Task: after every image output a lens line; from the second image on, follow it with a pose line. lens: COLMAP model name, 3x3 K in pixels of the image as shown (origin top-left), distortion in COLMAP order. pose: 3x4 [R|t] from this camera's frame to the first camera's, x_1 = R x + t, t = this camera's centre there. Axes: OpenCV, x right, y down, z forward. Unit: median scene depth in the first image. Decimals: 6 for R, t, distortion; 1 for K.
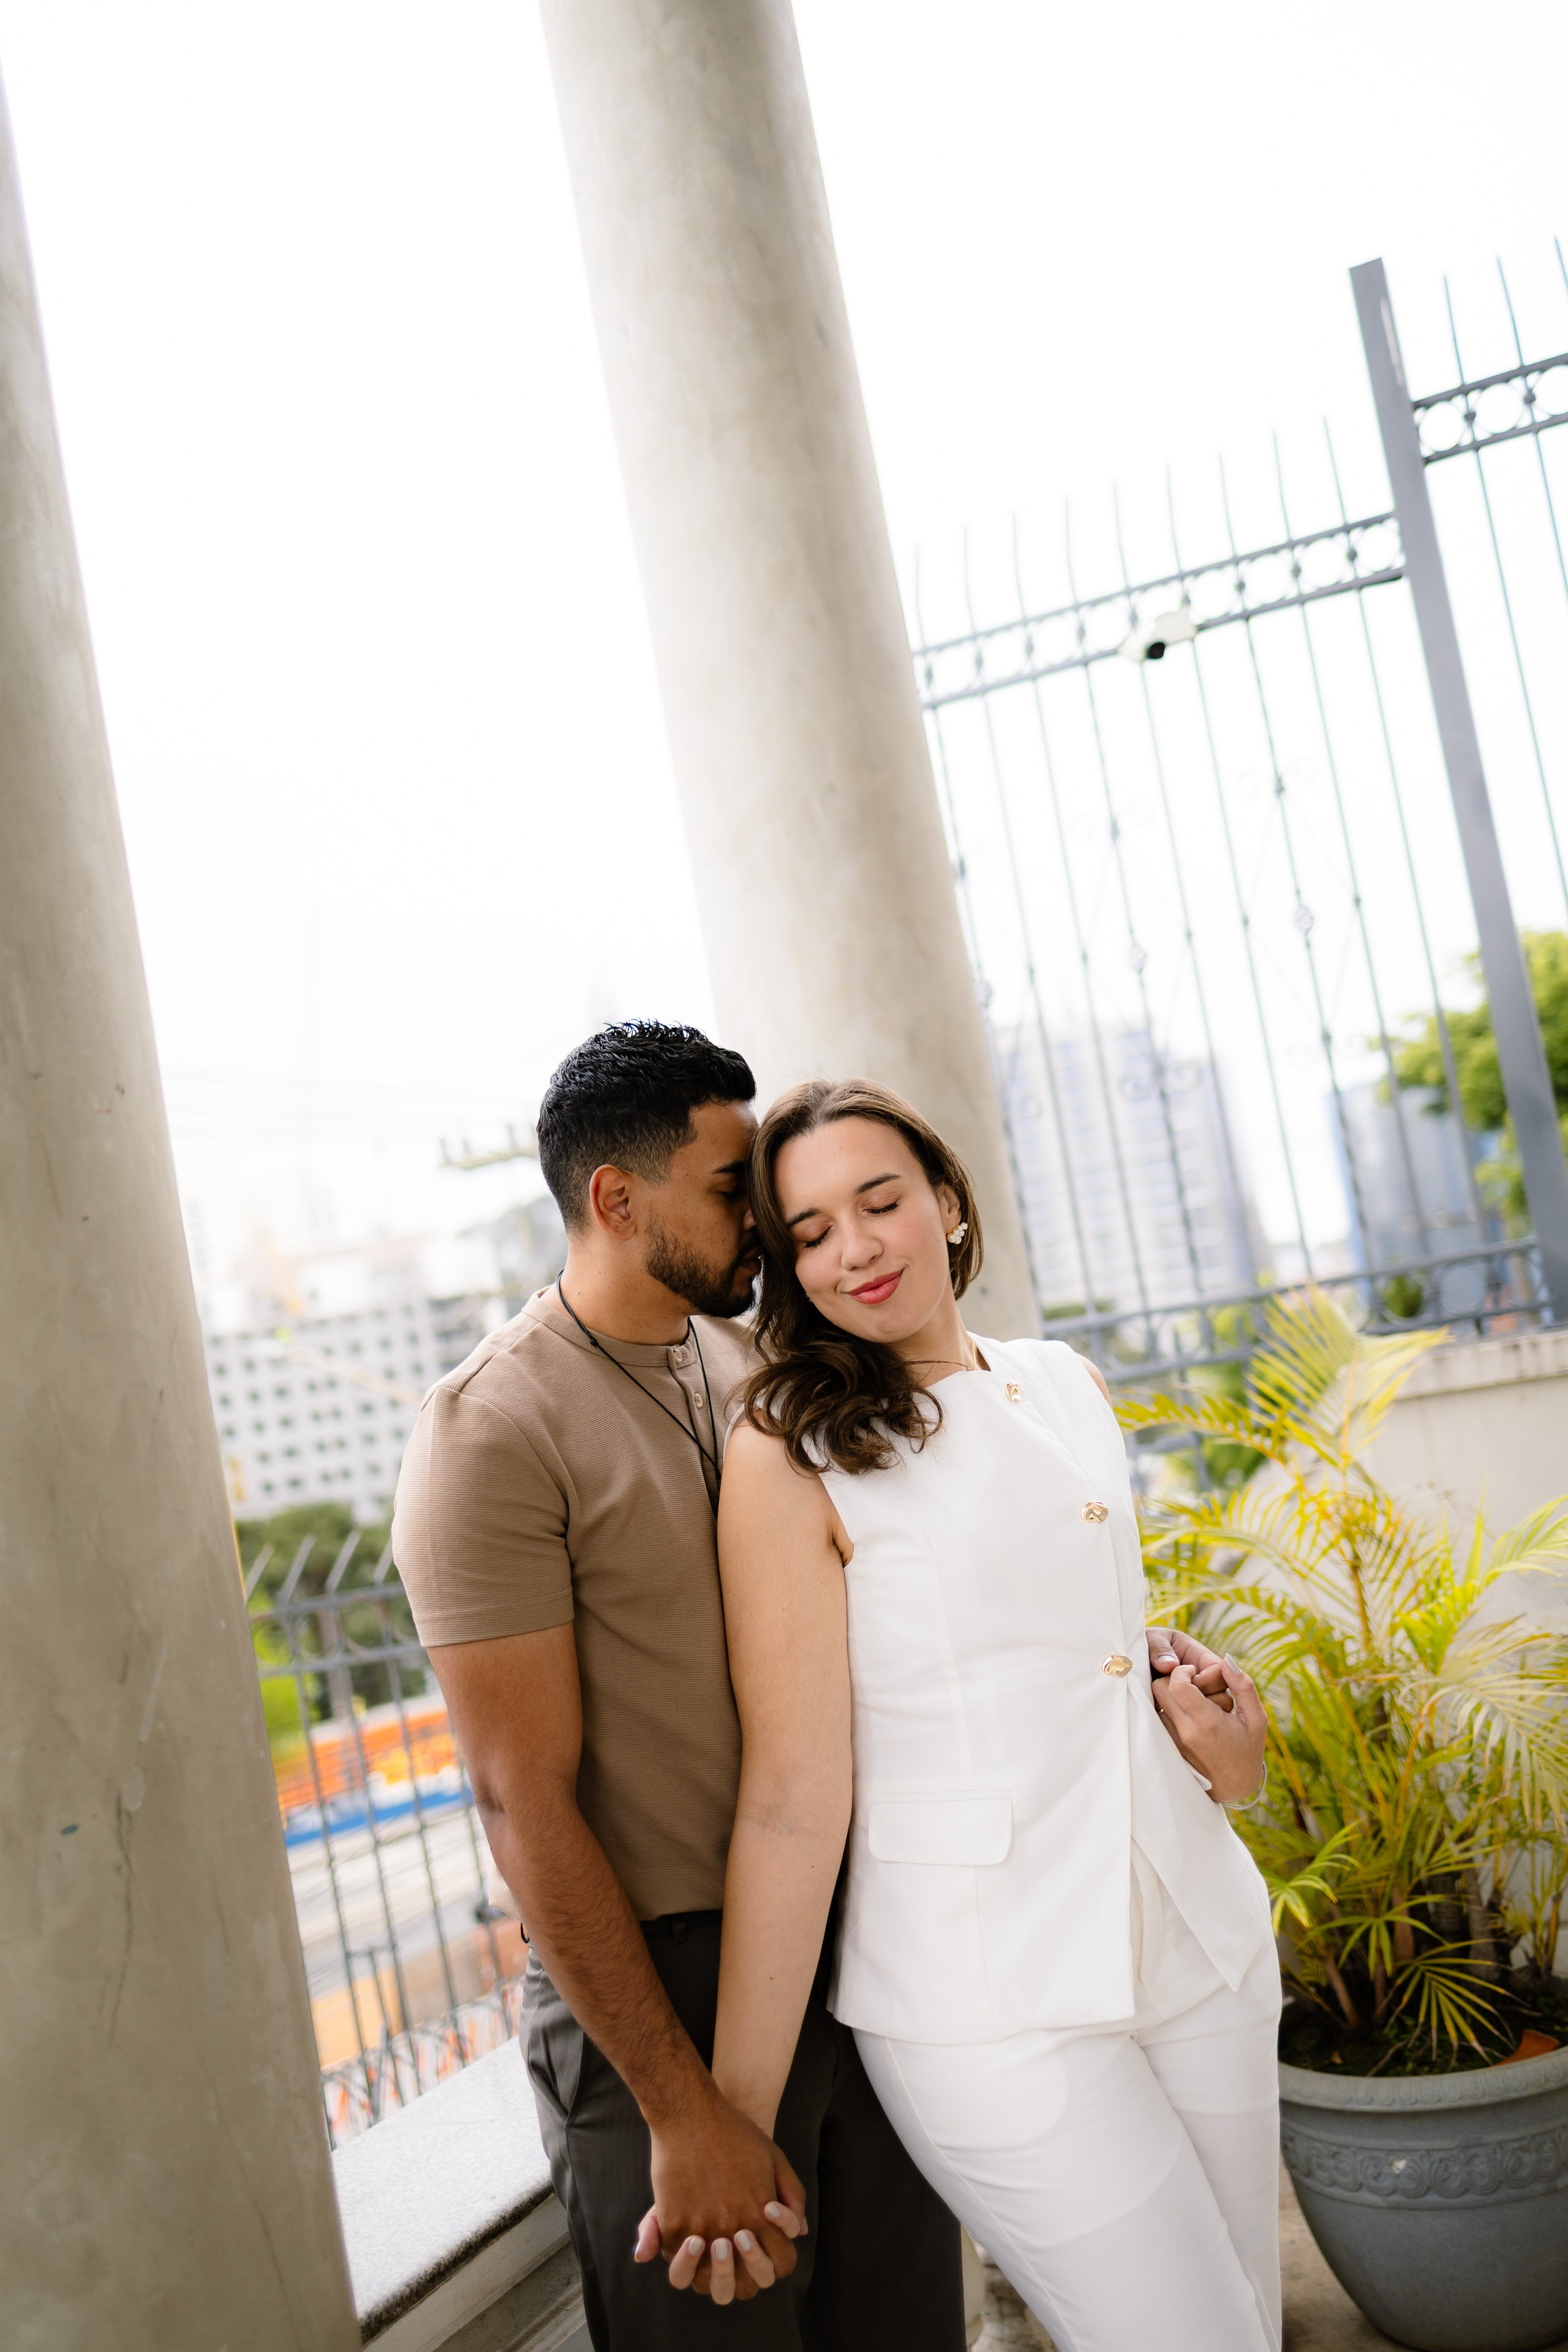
lens RADIAL K [[2368.0, 0, 782.4], [0, 2368.0, 1180.0], [0, 0, 1]] dist [0.024018, 0.000000]
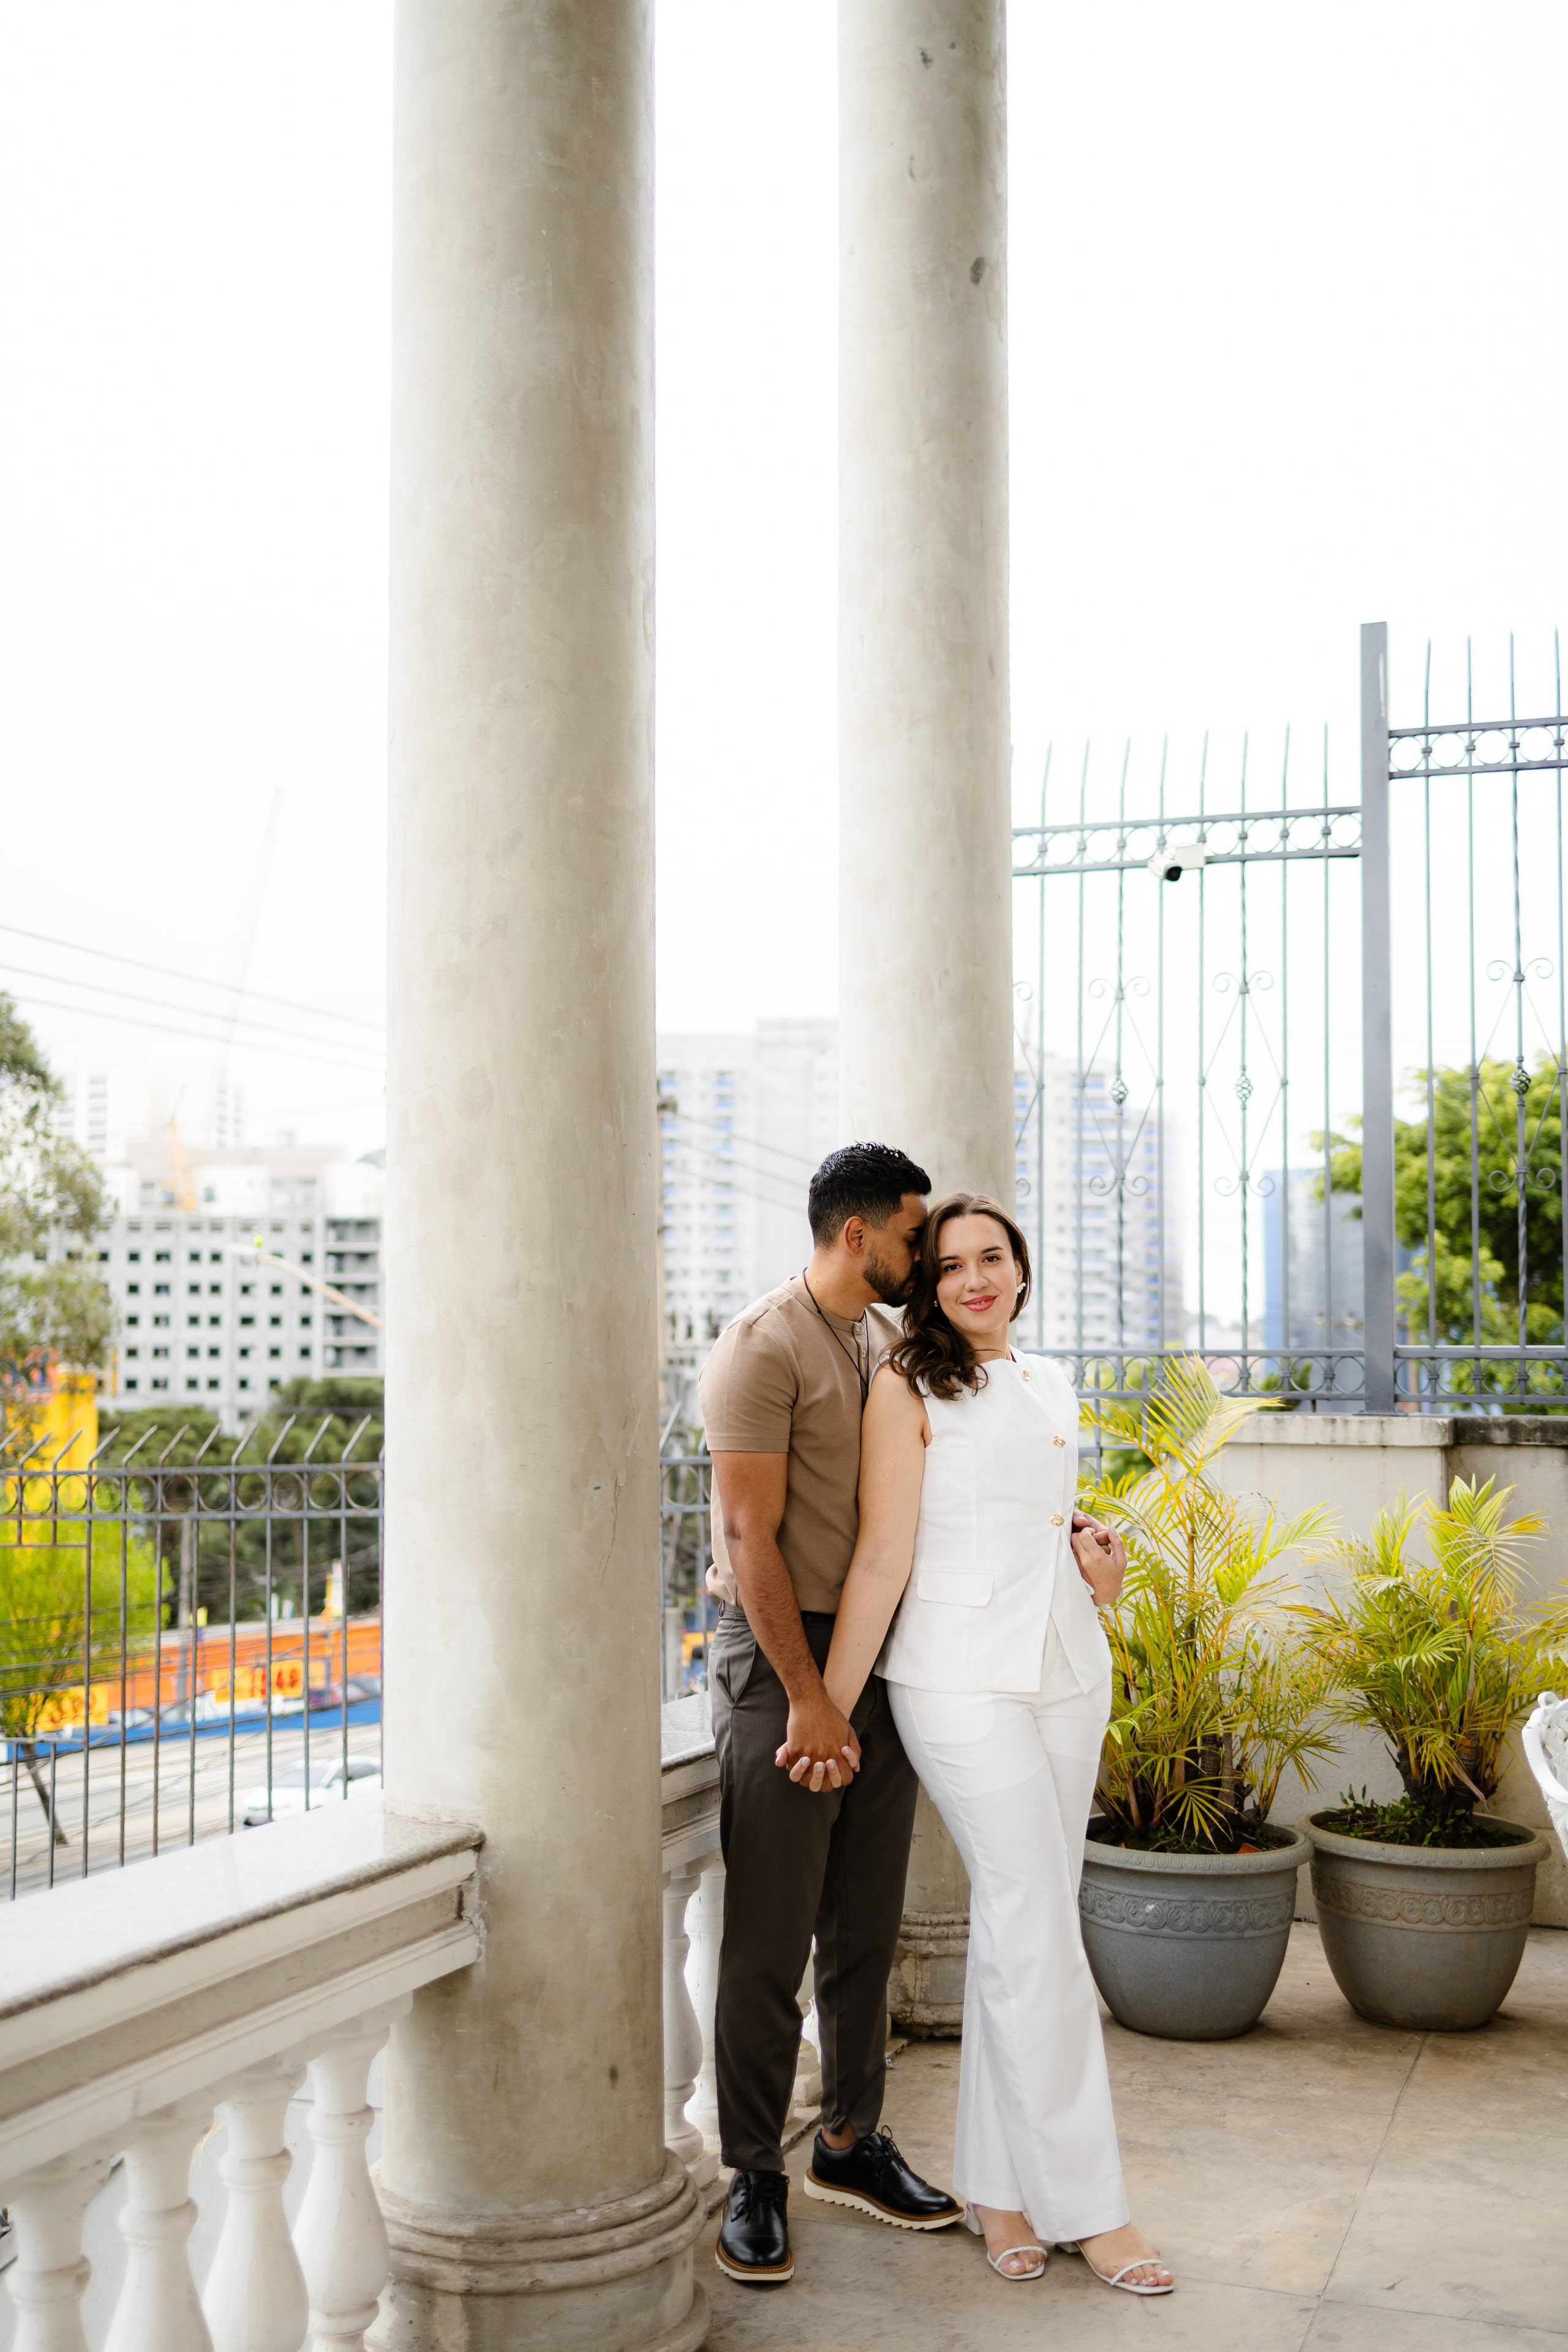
lens RADIAL K [[2526.3, 0, 853.1], [0, 2526.3, 1200.3], [0, 0, 1]] dist [0.031485, 0.000000]
pose [[0.981890, 0.177485, 0.066267, -0.120087], [-0.178221, 0.983976, 0.005332, -0.020802], [-0.064259, -0.017045, 0.997788, -0.611027]]
